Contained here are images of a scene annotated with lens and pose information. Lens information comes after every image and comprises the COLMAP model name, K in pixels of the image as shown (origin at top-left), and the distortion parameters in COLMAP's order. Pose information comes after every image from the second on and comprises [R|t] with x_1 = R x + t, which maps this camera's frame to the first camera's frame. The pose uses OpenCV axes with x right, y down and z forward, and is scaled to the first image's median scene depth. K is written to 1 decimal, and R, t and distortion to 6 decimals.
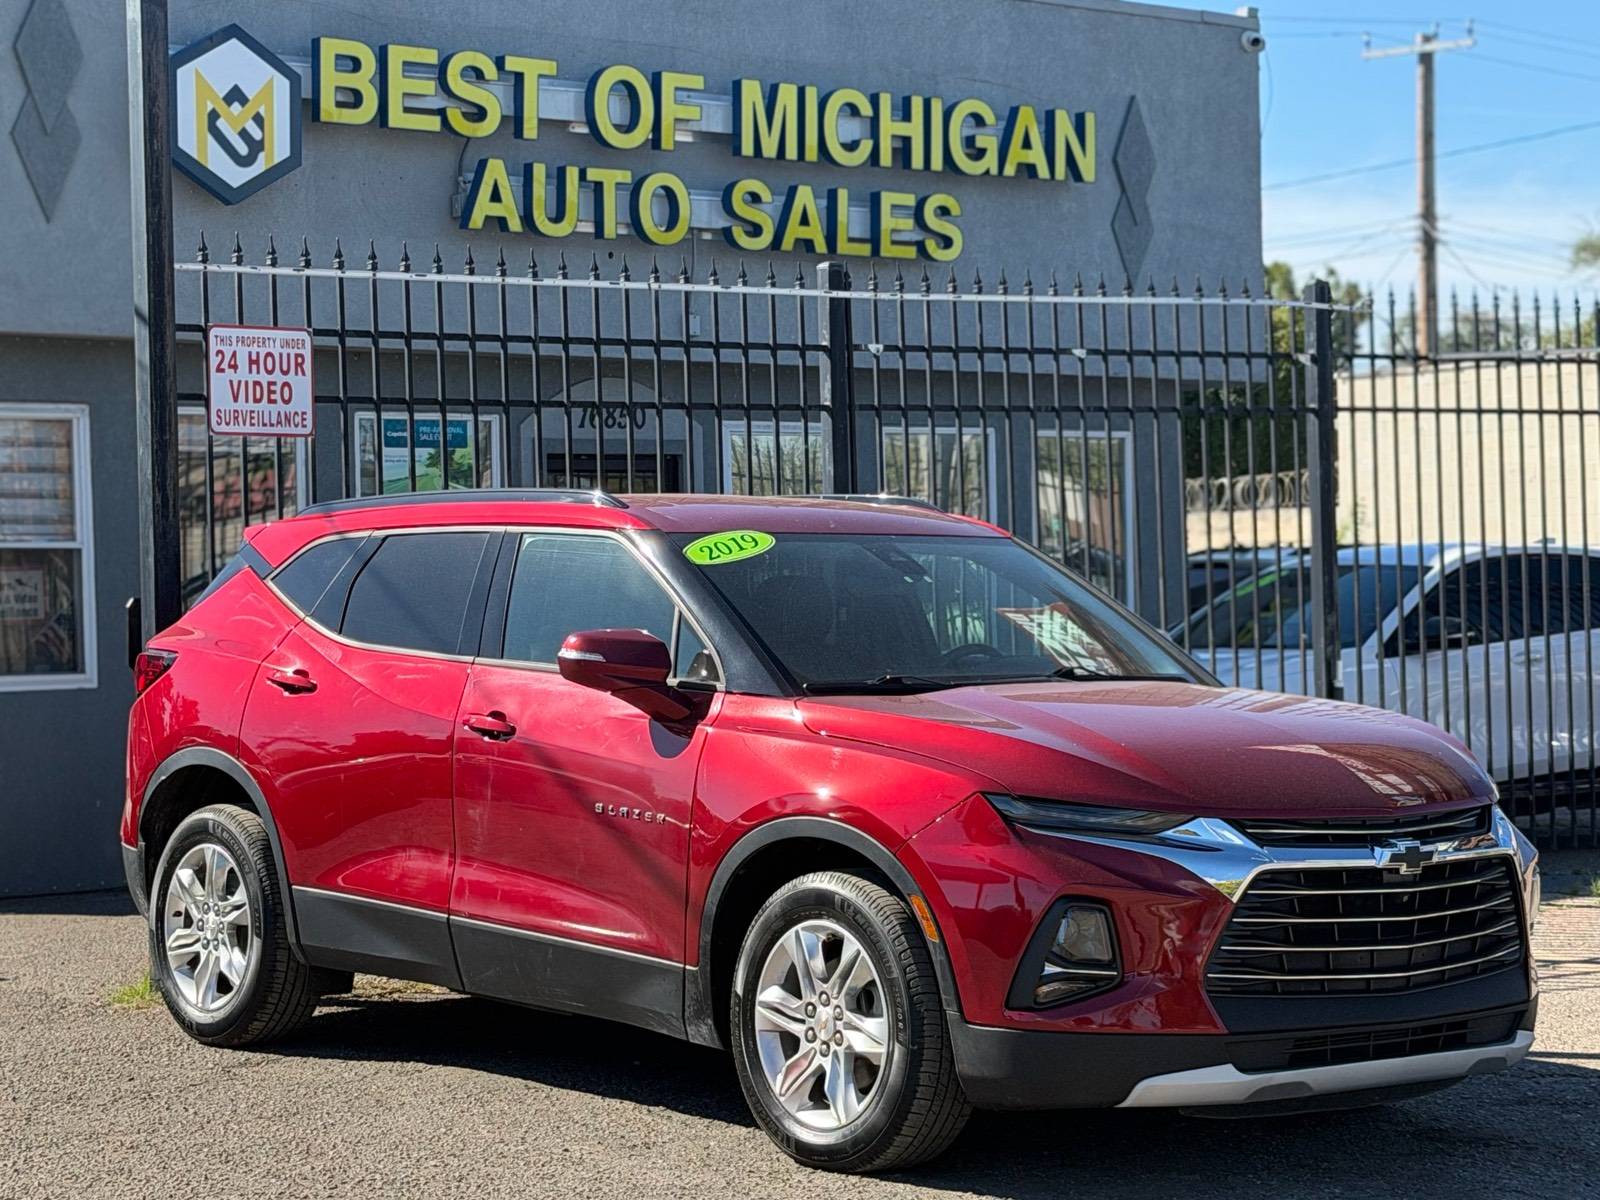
lens RADIAL K [[3872.8, 0, 800.0], [0, 3872.8, 600.0], [0, 0, 1]] dist [0.171356, 0.046199]
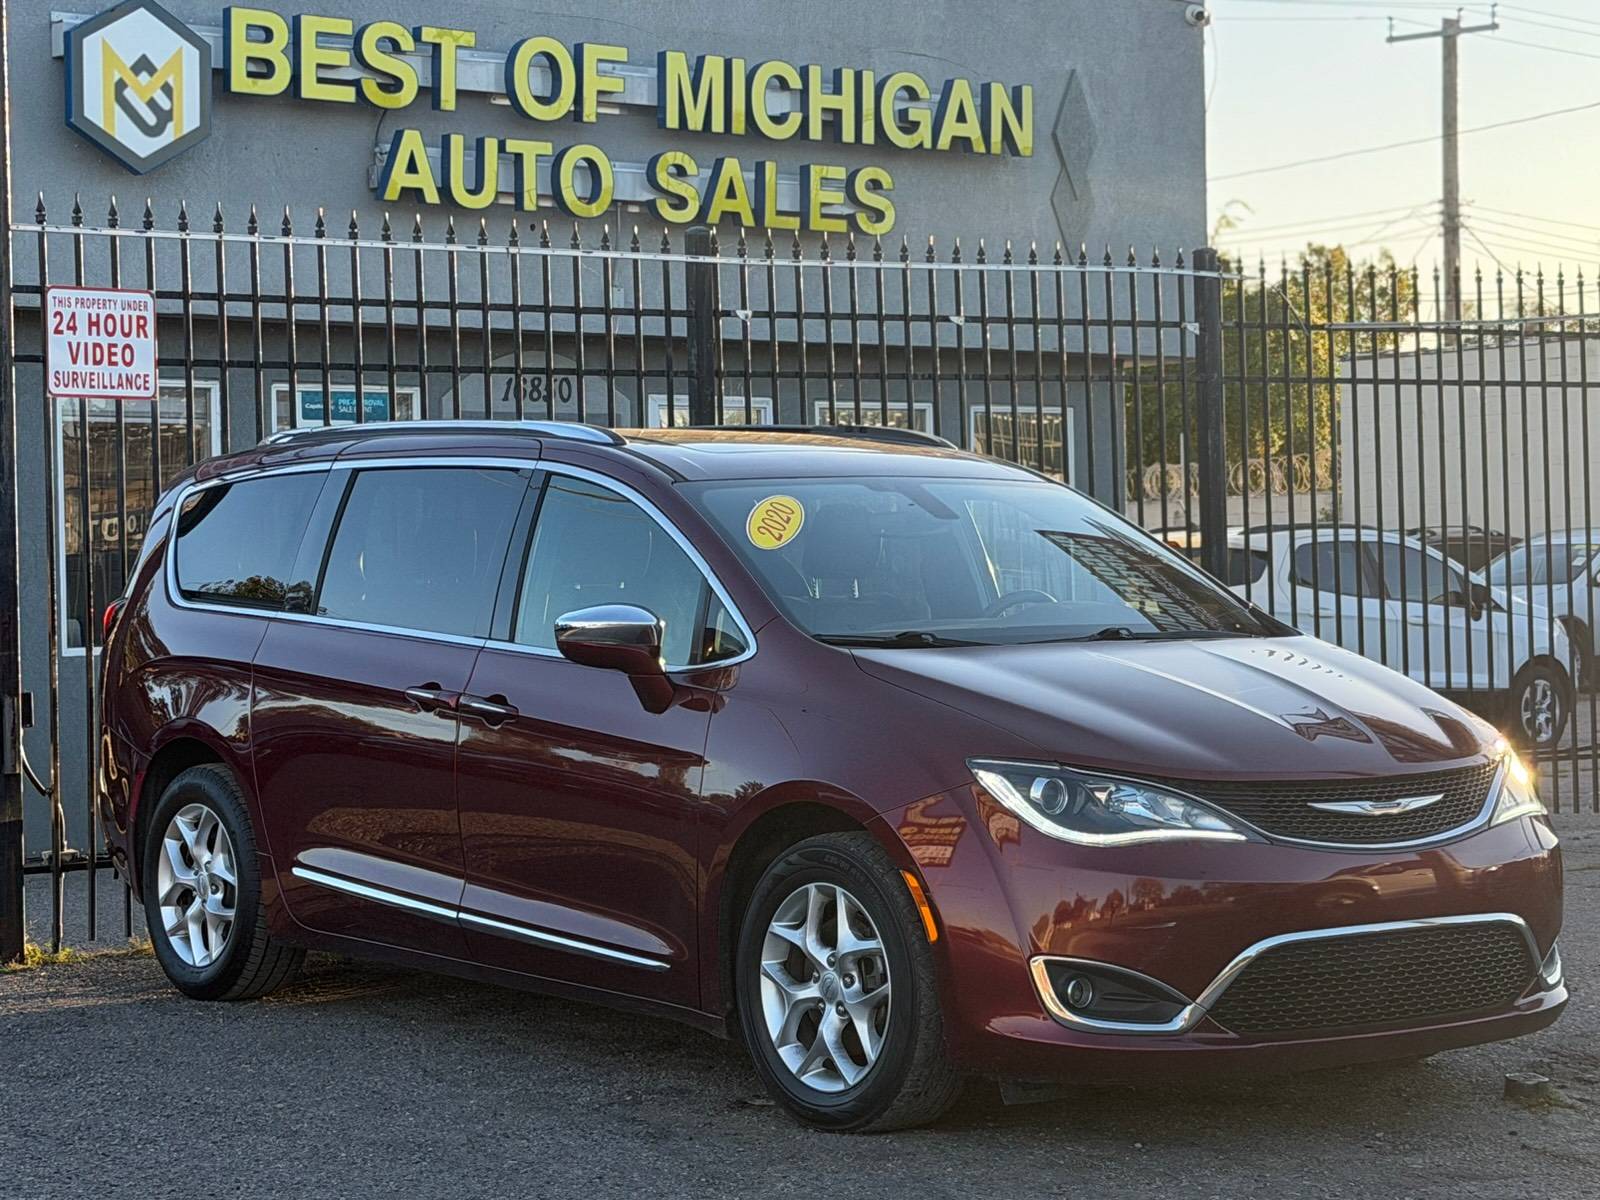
lens RADIAL K [[3872.8, 0, 800.0], [0, 3872.8, 600.0], [0, 0, 1]] dist [0.171356, 0.046199]
pose [[0.999582, 0.002897, -0.028752, 0.050161], [-0.002869, 0.999995, 0.001038, 0.005821], [0.028755, -0.000955, 0.999586, 0.004271]]
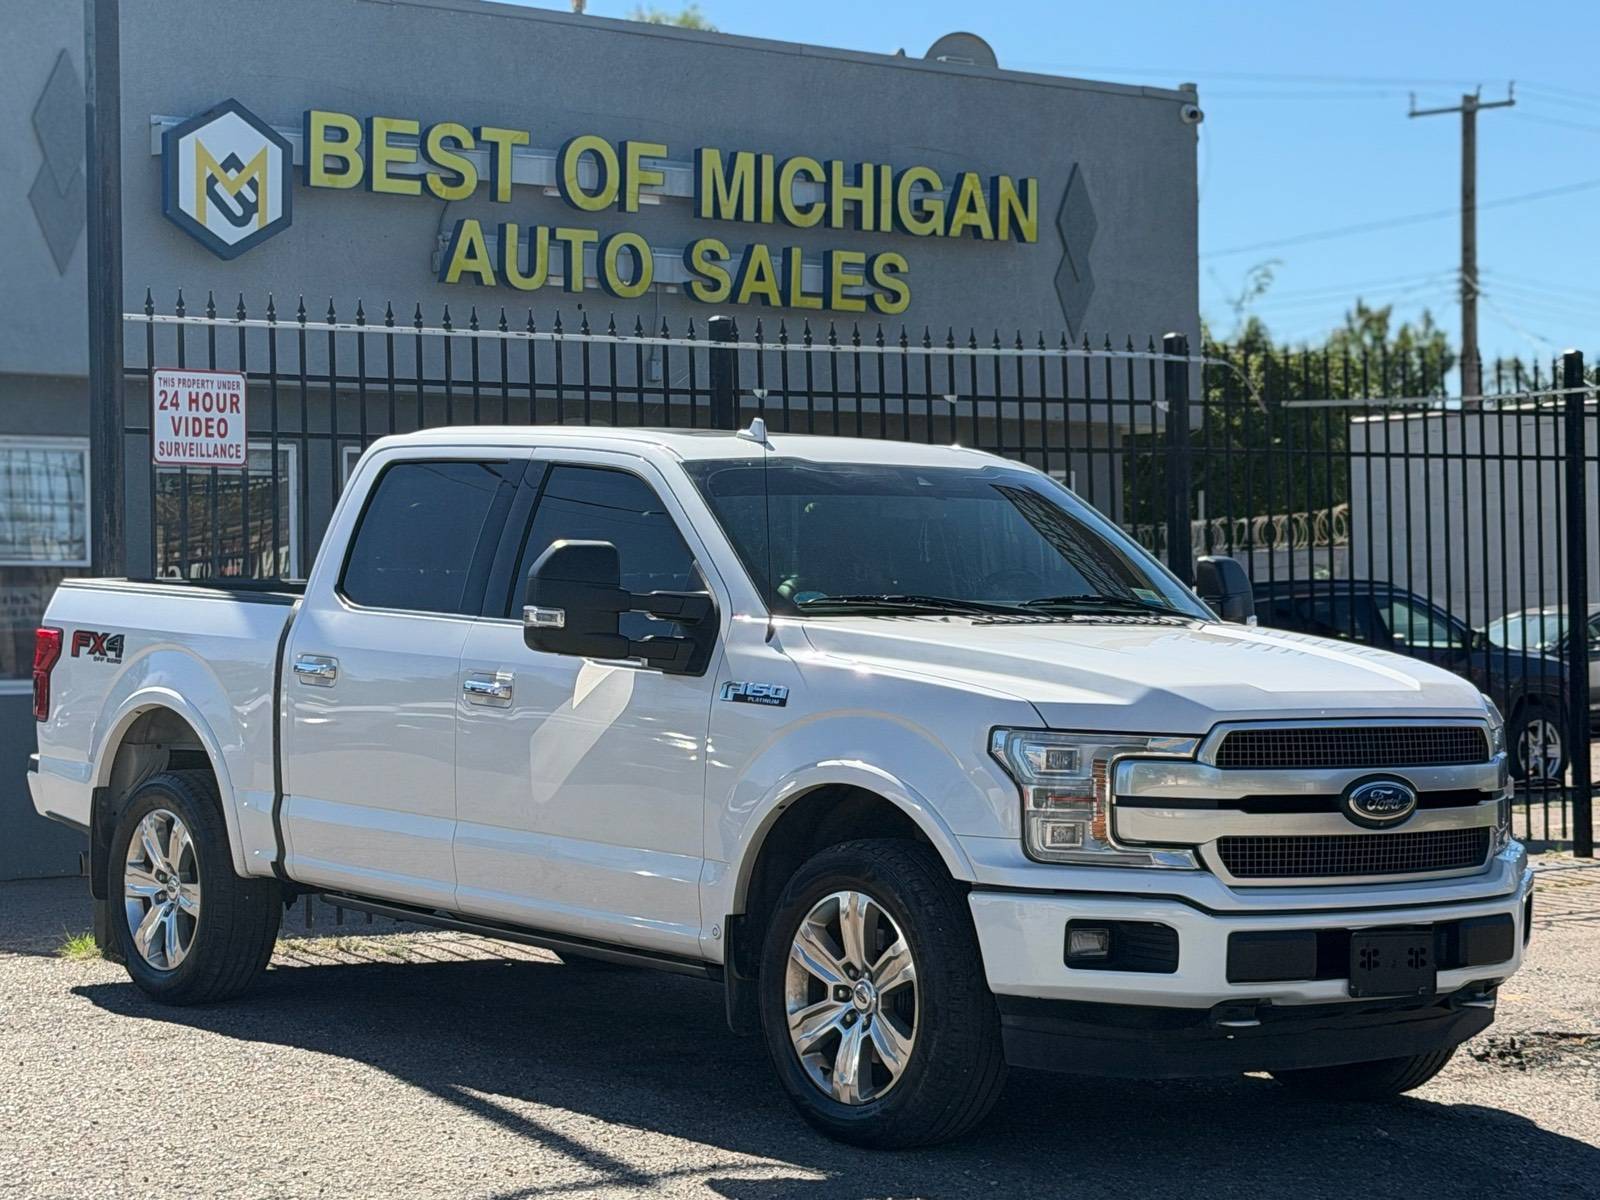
lens RADIAL K [[3913.4, 0, 800.0], [0, 3913.4, 600.0], [0, 0, 1]] dist [0.171555, 0.139125]
pose [[0.998930, 0.009873, -0.045176, 0.066550], [-0.010394, 0.999882, -0.011299, 0.006545], [0.045059, 0.011756, 0.998915, -0.111685]]
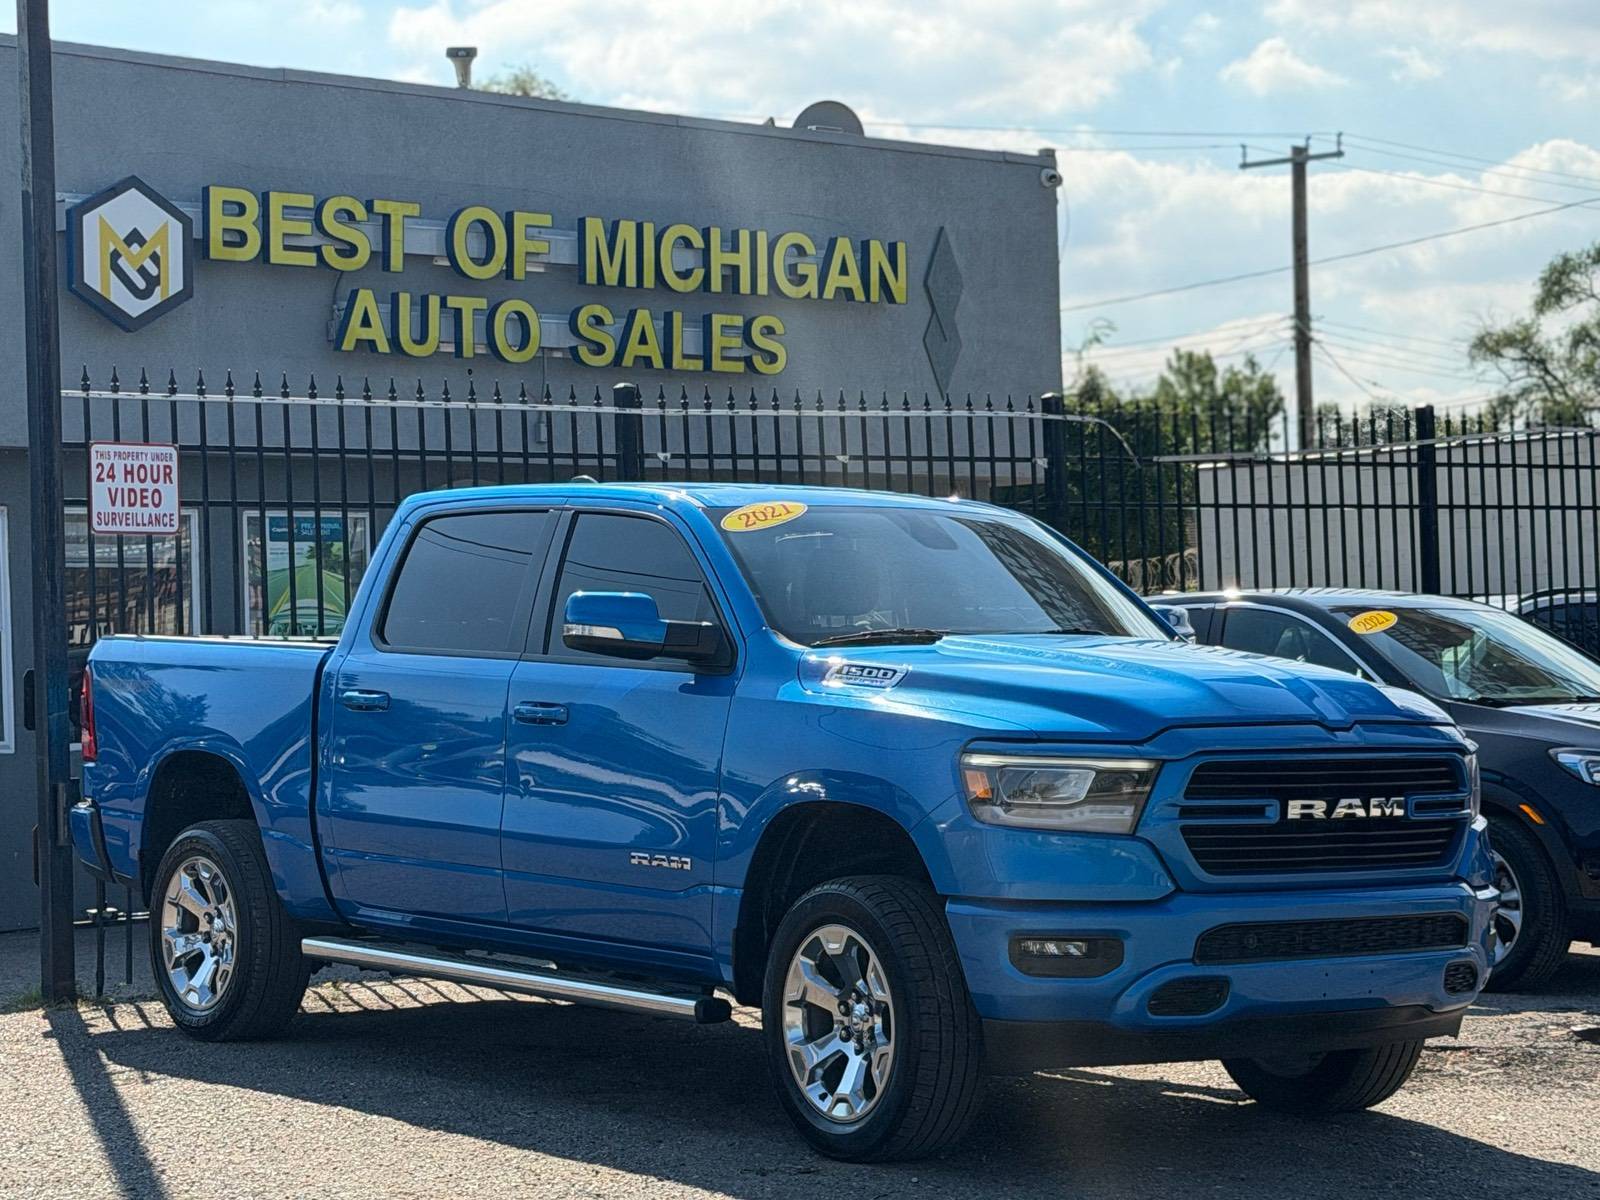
lens RADIAL K [[3963.1, 0, 800.0], [0, 3963.1, 600.0], [0, 0, 1]] dist [0.164255, 0.599585]
pose [[0.999982, -0.005778, 0.001375, 0.047344], [0.005808, 0.999717, -0.023085, 0.005757], [-0.001241, 0.023093, 0.999733, -0.168643]]
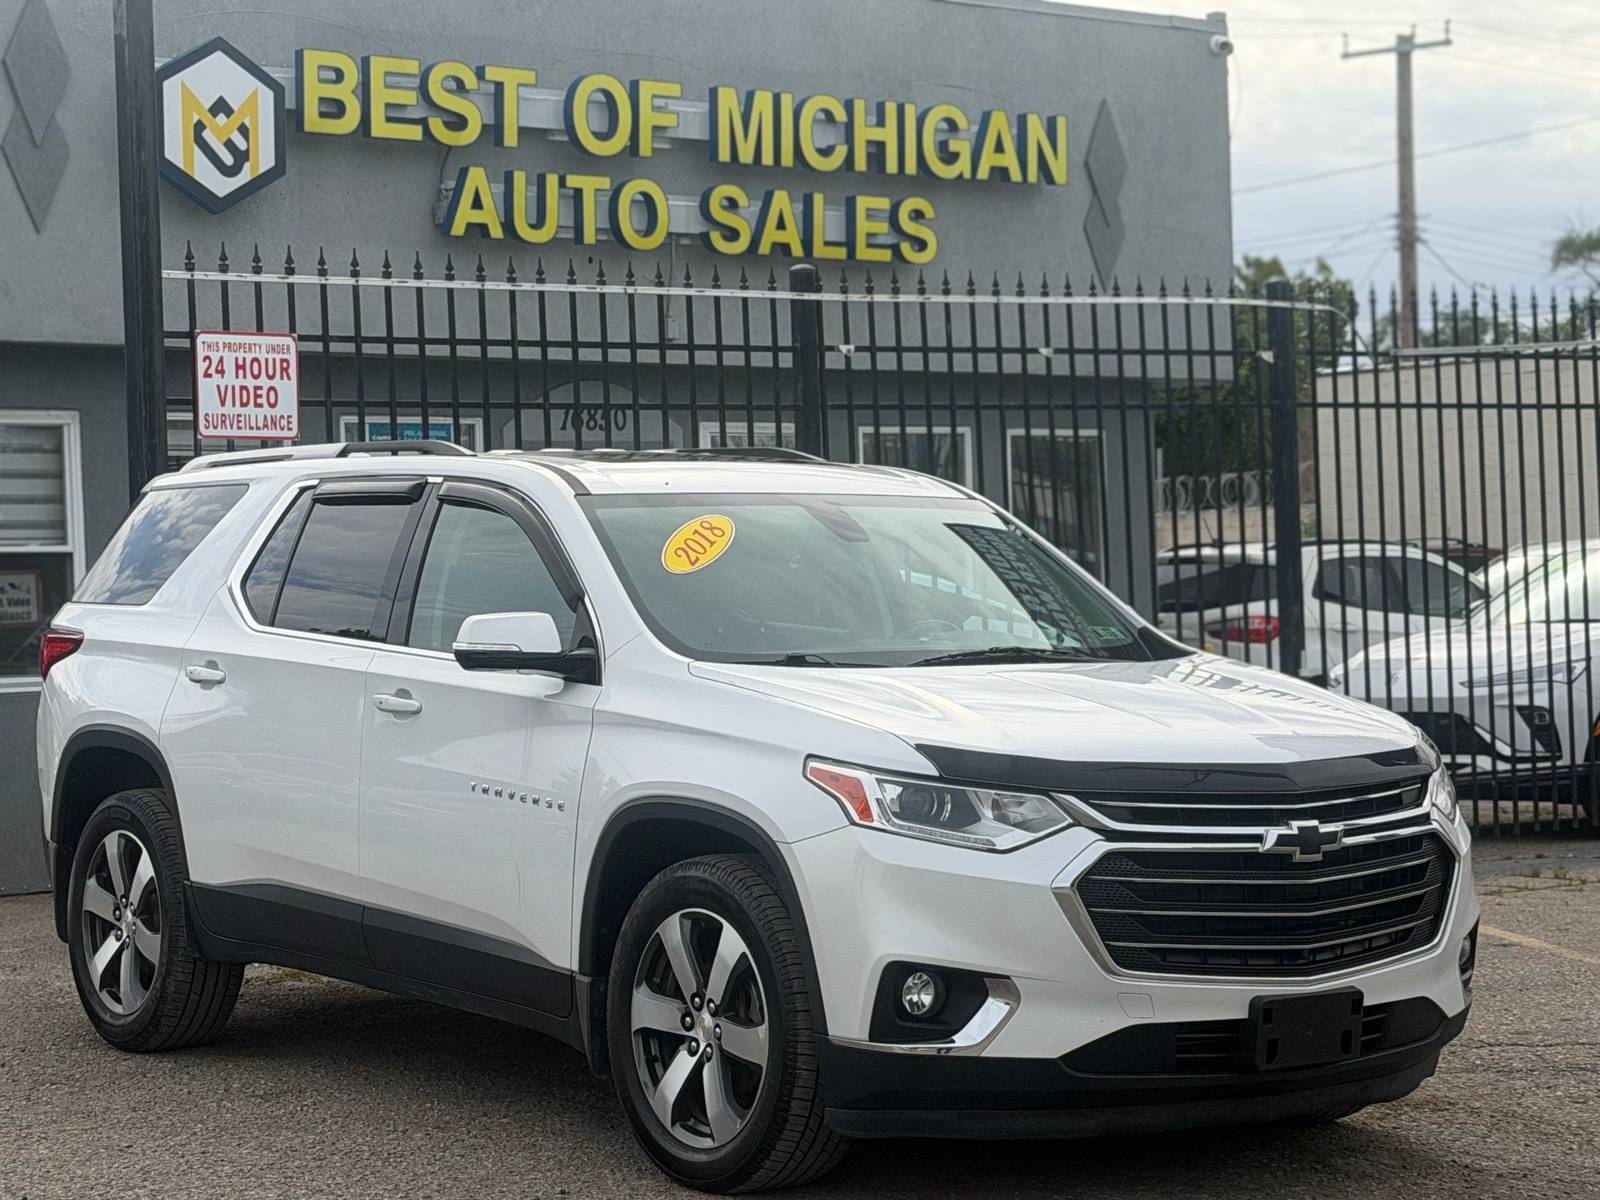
lens RADIAL K [[3913.4, 0, 800.0], [0, 3913.4, 600.0], [0, 0, 1]] dist [0.171555, 0.139125]
pose [[0.999964, -0.008370, 0.000974, 0.004528], [0.008372, 0.999963, -0.001727, 0.002544], [-0.000960, 0.001735, 0.999998, -0.029635]]
